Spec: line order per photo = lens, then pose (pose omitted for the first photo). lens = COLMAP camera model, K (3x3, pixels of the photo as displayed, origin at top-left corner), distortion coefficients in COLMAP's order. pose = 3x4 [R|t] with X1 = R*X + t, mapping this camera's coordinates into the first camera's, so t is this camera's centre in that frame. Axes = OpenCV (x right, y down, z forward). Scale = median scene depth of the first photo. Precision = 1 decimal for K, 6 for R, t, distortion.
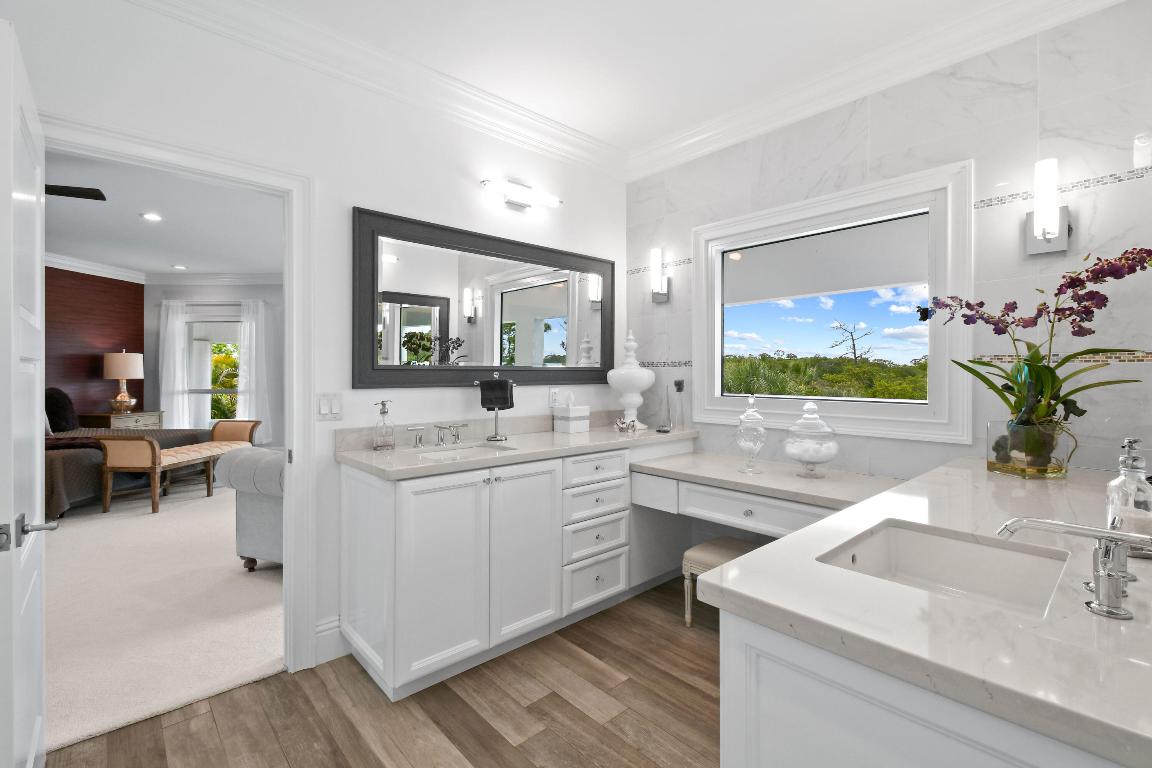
lens RADIAL K [[519.9, 0, 598.6], [0, 519.9, 372.9], [0, 0, 1]] dist [0.004077, 0.000918]
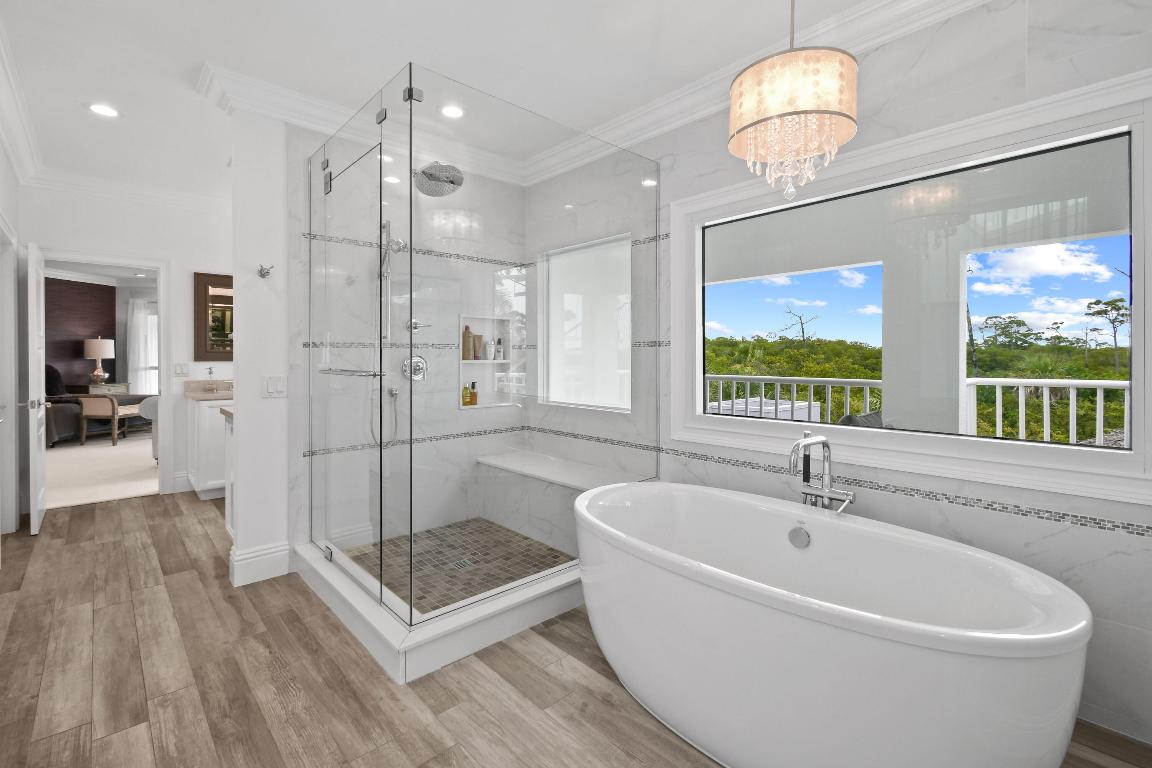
lens RADIAL K [[519.9, 0, 587.3], [0, 519.9, 358.1], [0, 0, 1]] dist [0.004077, 0.000918]
pose [[0.999992, 0.000687, -0.003920, 0.356739], [-0.000659, 0.999975, 0.007057, 0.000228], [0.003925, -0.007055, 0.999967, -0.344383]]
